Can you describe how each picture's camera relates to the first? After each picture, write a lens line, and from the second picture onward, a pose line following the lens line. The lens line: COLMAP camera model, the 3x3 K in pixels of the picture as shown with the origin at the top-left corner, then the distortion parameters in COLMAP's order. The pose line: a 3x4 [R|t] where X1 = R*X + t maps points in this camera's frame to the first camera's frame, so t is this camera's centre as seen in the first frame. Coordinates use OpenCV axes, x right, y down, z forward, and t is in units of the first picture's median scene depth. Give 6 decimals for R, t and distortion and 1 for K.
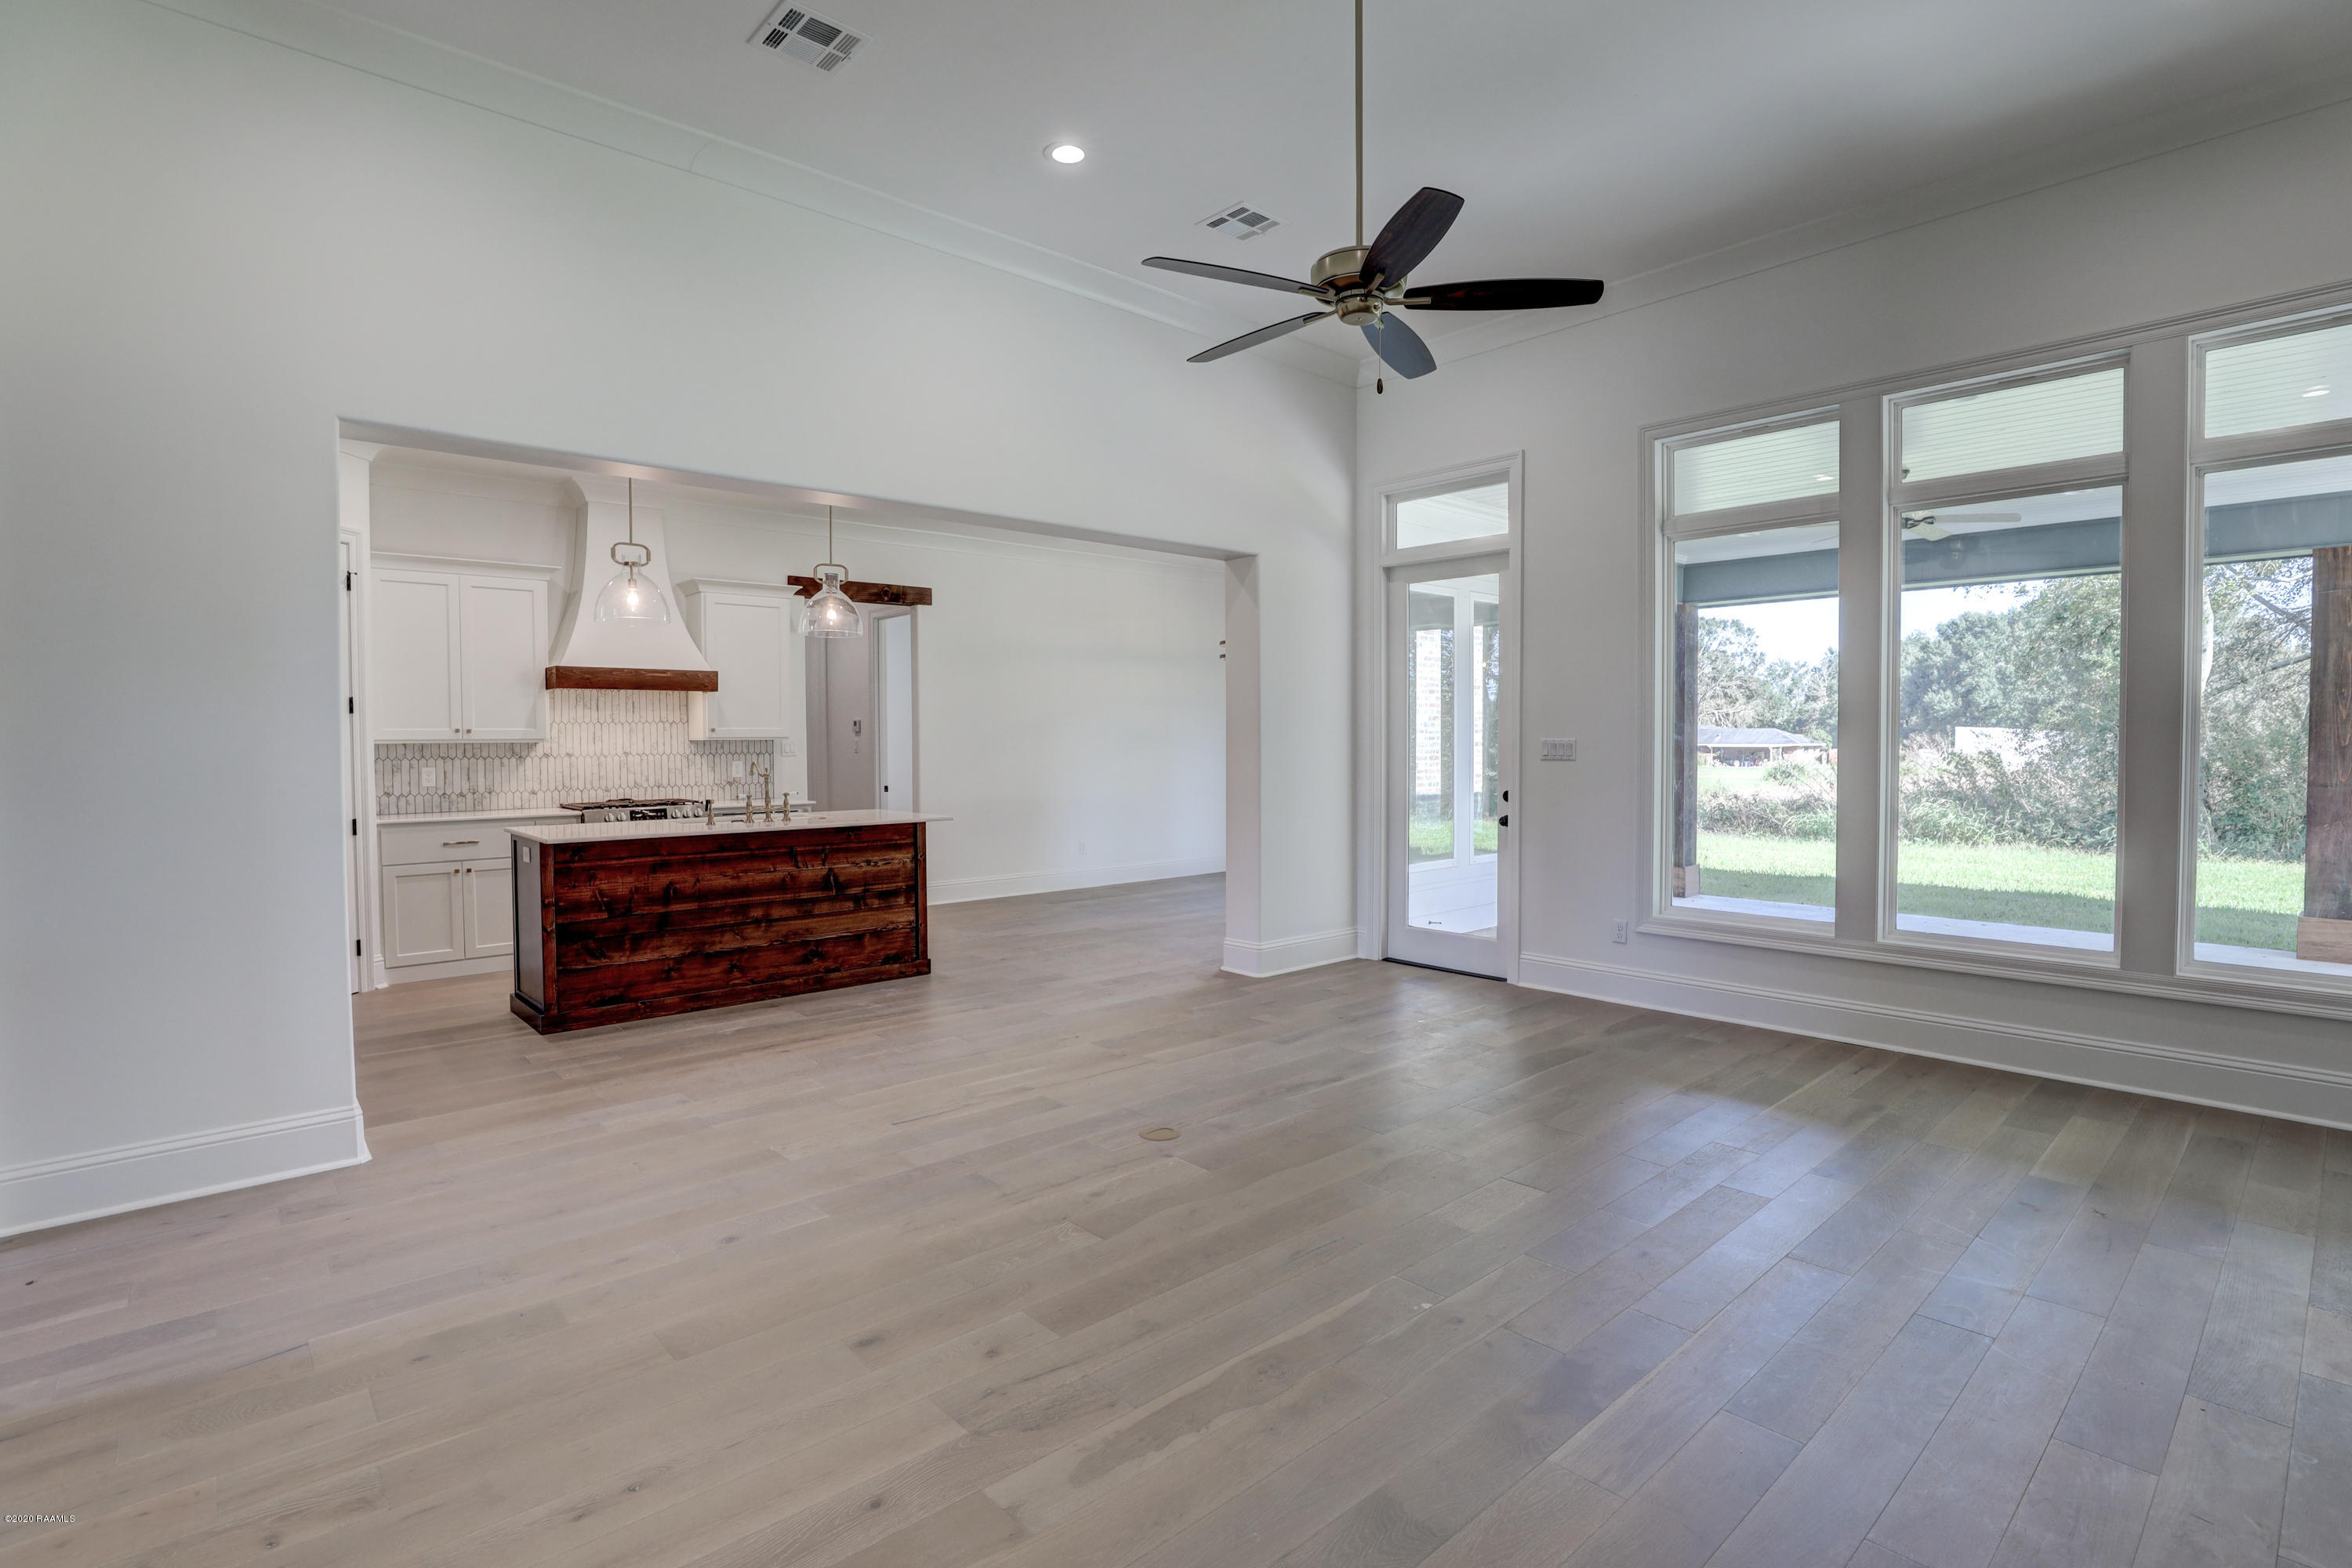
lens RADIAL K [[1101.1, 0, 1180.8], [0, 1101.1, 761.6], [0, 0, 1]] dist [-0.046885, 0.016519]
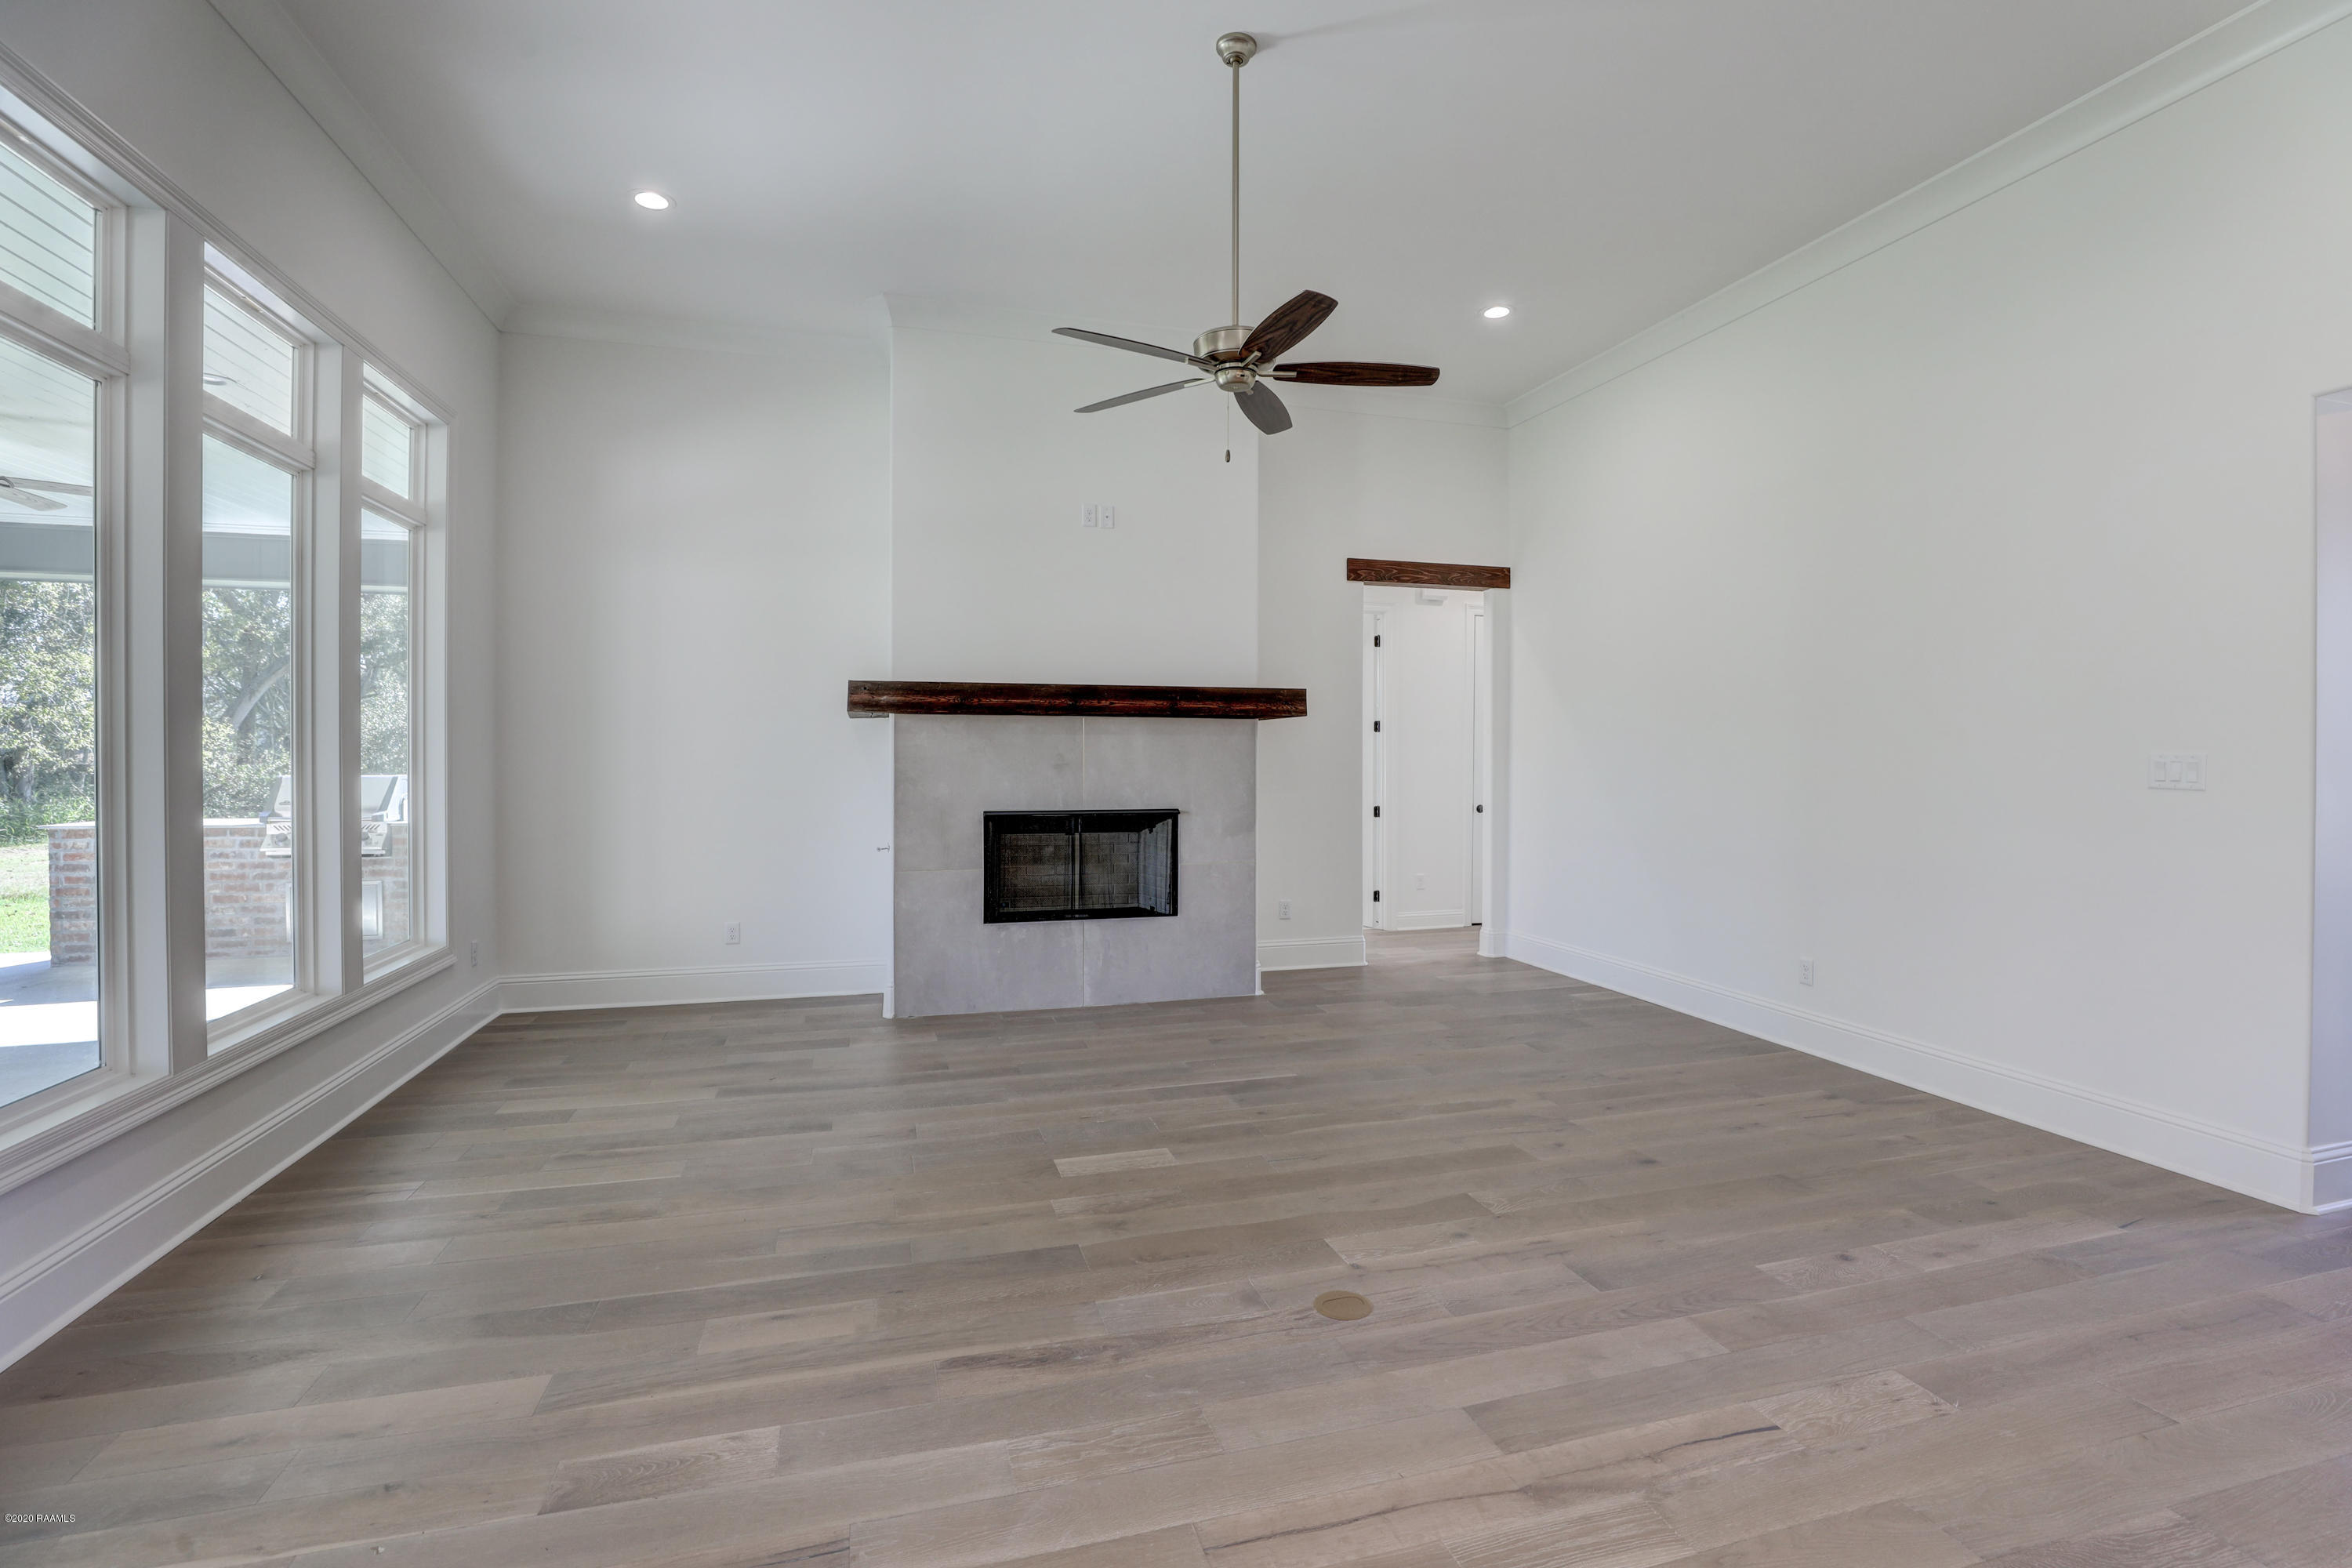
lens RADIAL K [[1101.1, 0, 1180.8], [0, 1101.1, 761.6], [0, 0, 1]] dist [-0.046885, 0.016519]
pose [[-0.900563, -0.003375, 0.434713, -0.253523], [0.009505, 0.999578, 0.027453, -0.039472], [-0.434622, 0.028855, -0.900150, 1.836626]]
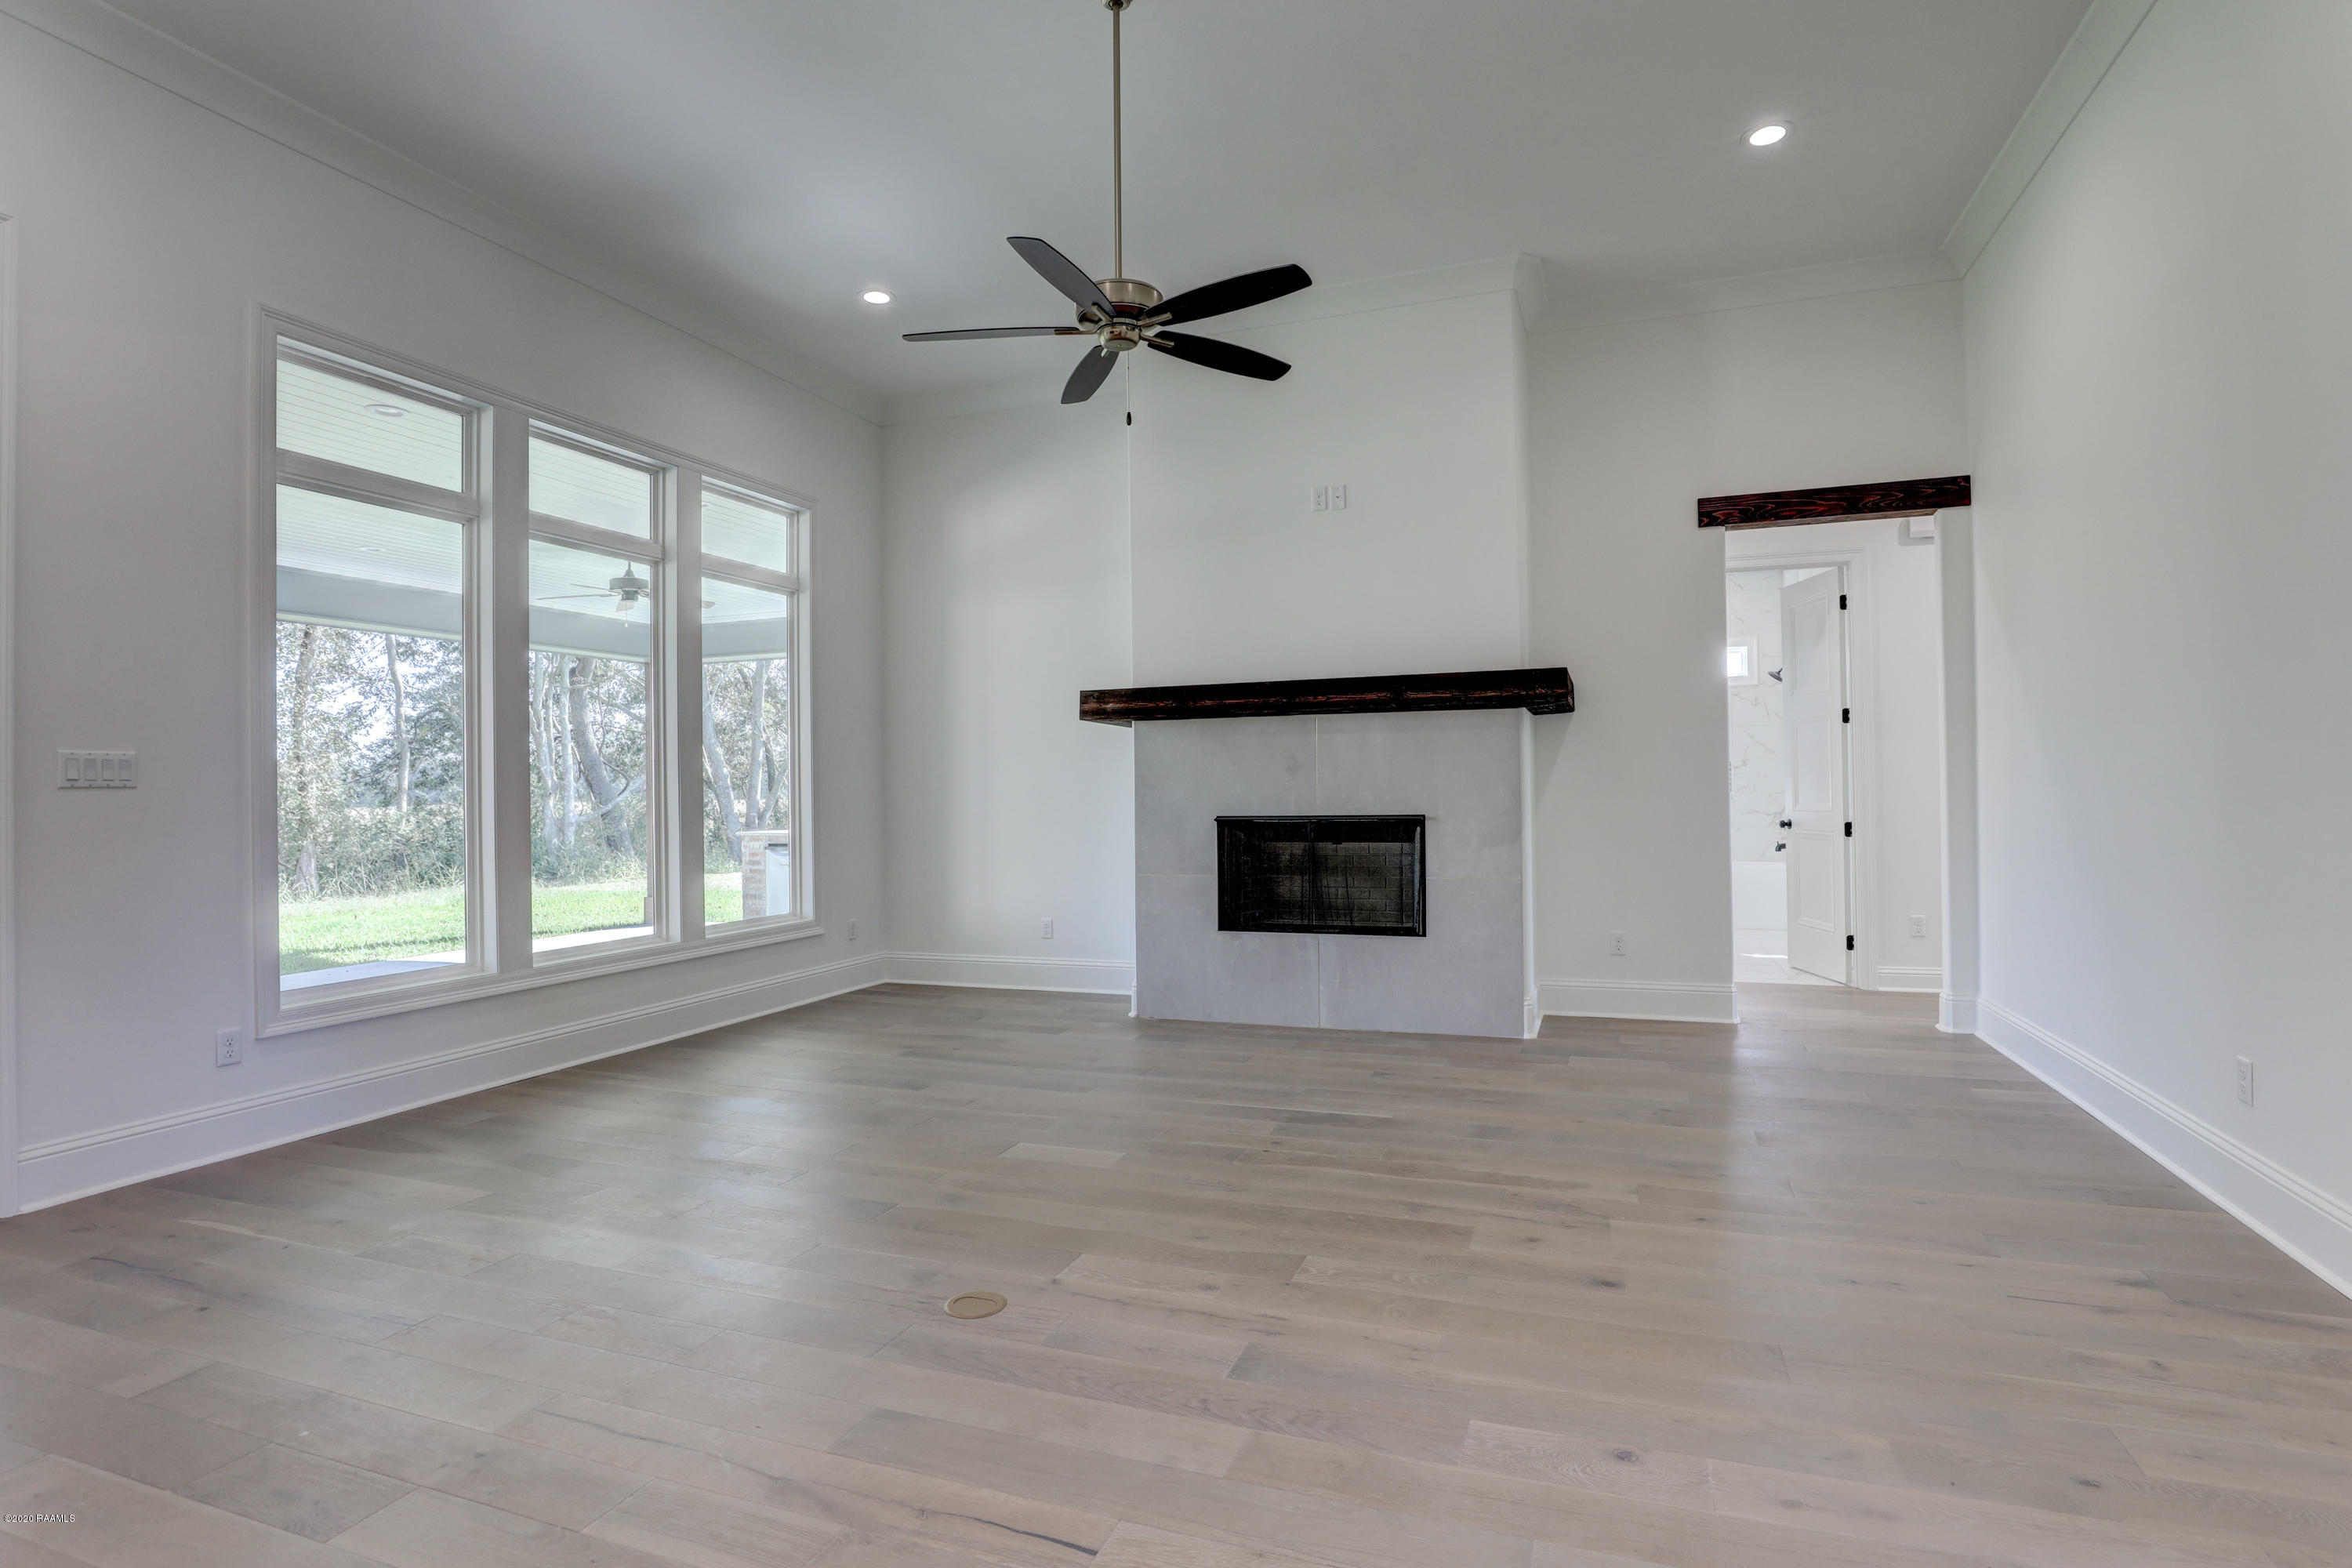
lens RADIAL K [[1173.2, 0, 1187.3], [0, 1173.2, 785.0], [0, 0, 1]] dist [-0.053419, 0.021498]
pose [[-0.456370, 0.015621, 0.889653, -0.781551], [0.034556, 0.999403, 0.000179, 0.029284], [-0.889119, 0.030825, -0.456637, 1.313736]]
